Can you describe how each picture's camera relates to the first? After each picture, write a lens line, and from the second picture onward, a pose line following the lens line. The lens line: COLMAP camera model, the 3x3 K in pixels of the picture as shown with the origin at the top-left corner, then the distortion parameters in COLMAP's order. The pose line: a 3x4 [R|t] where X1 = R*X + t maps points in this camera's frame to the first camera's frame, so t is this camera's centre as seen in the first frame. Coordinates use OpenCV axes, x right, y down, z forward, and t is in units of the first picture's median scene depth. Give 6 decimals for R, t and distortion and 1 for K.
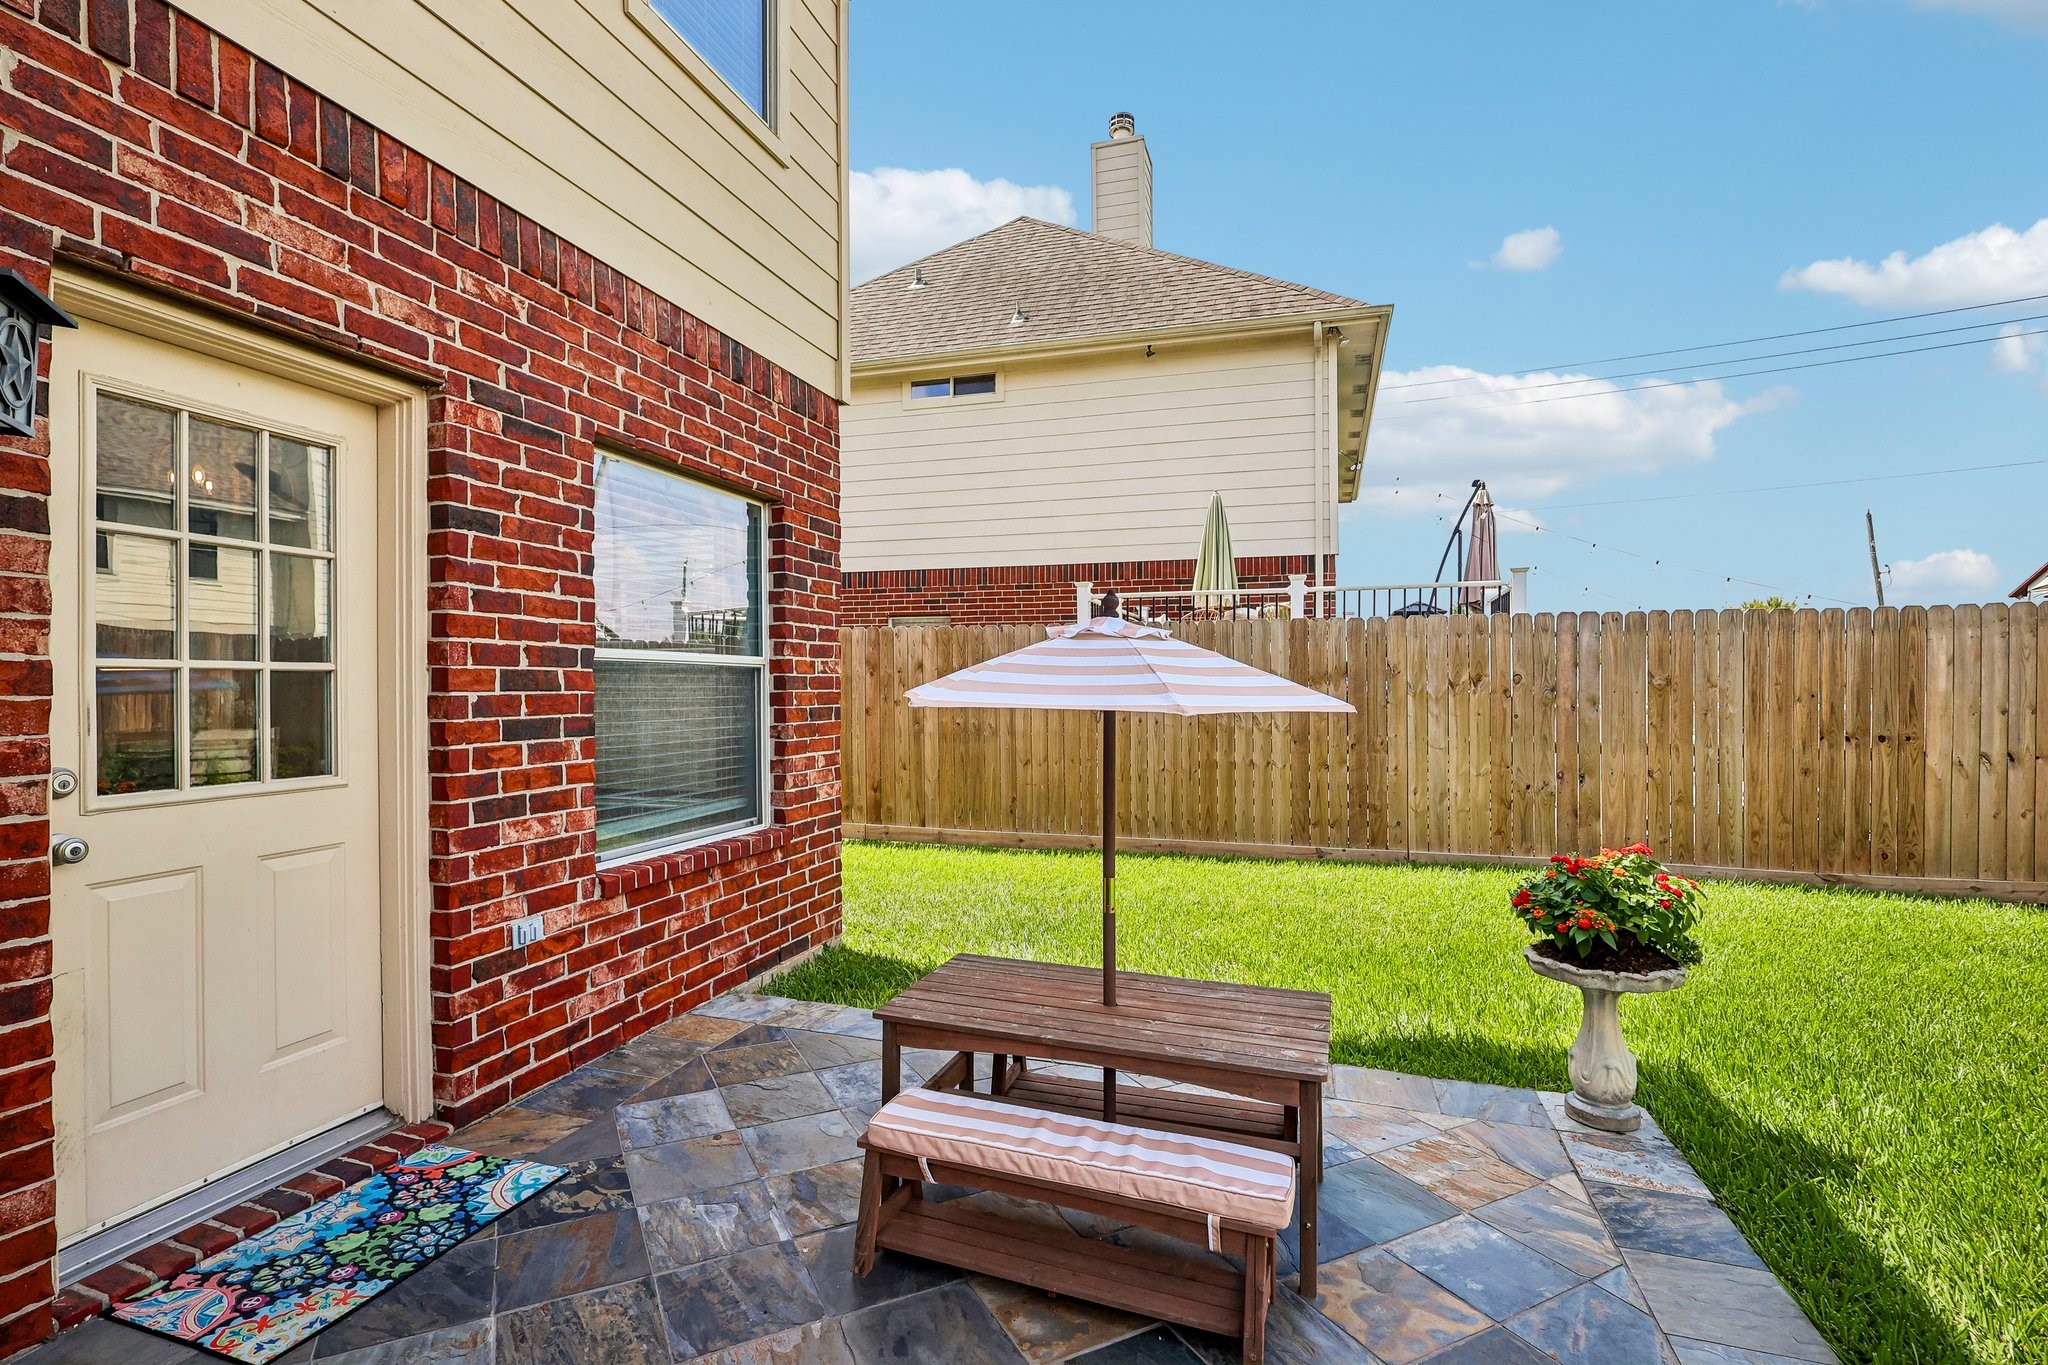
lens RADIAL K [[949.2, 0, 1007.9], [0, 949.2, 675.0], [0, 0, 1]] dist [-0.005252, 0.000725]
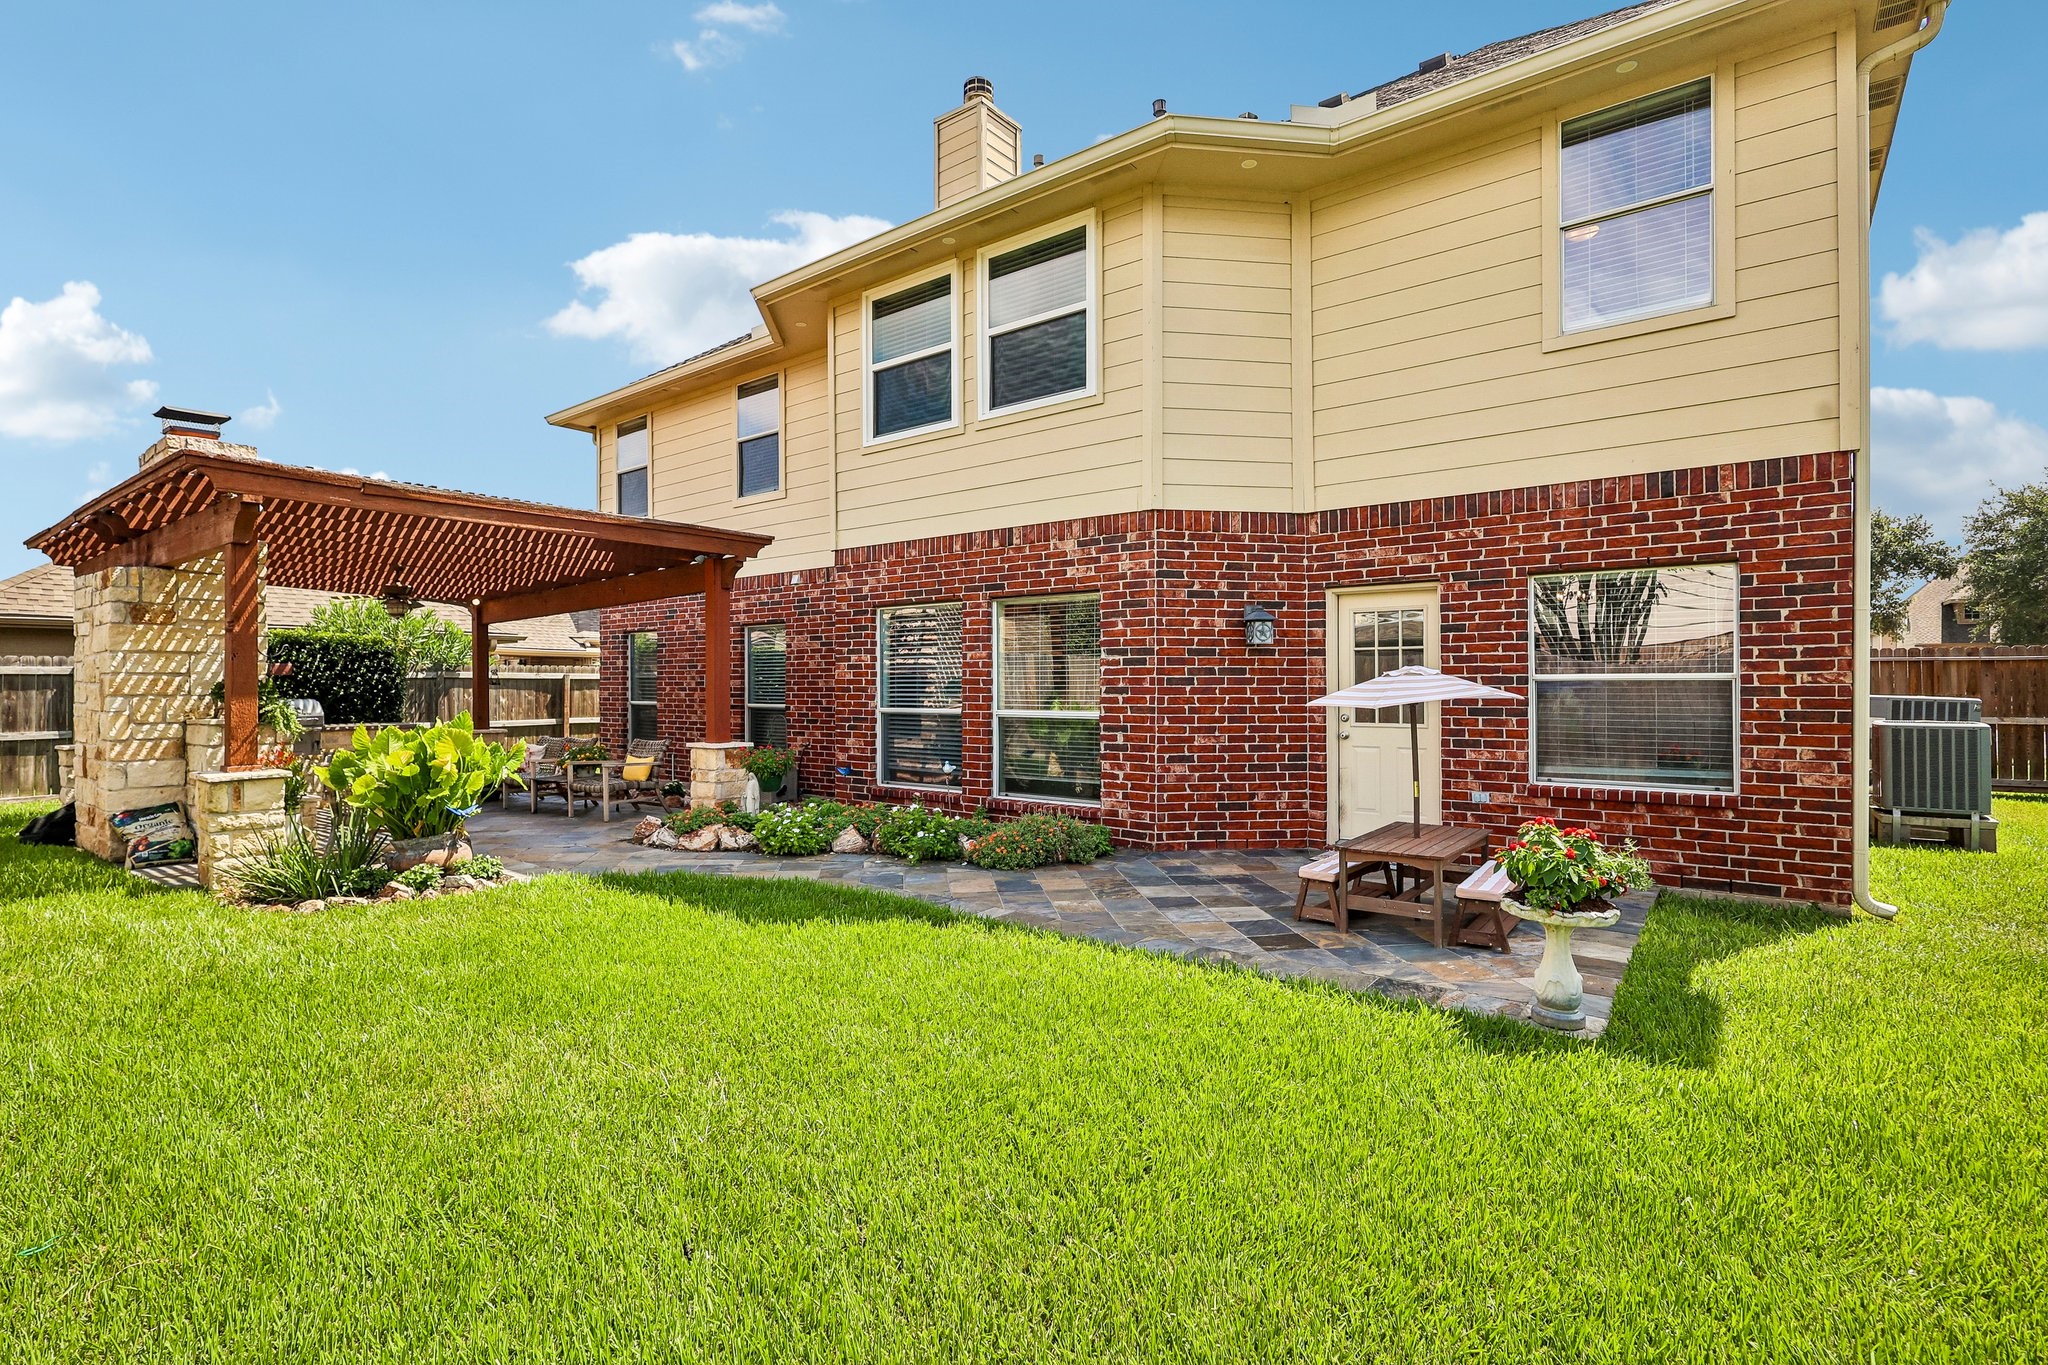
lens RADIAL K [[949.2, 0, 1025.2], [0, 949.2, 686.5], [0, 0, 1]] dist [-0.005252, 0.000725]
pose [[-0.323416, 0.000036, -0.946257, 1.488835], [0.014271, 0.999886, -0.004839, -0.007661], [0.946149, -0.015069, -0.323379, 0.494548]]
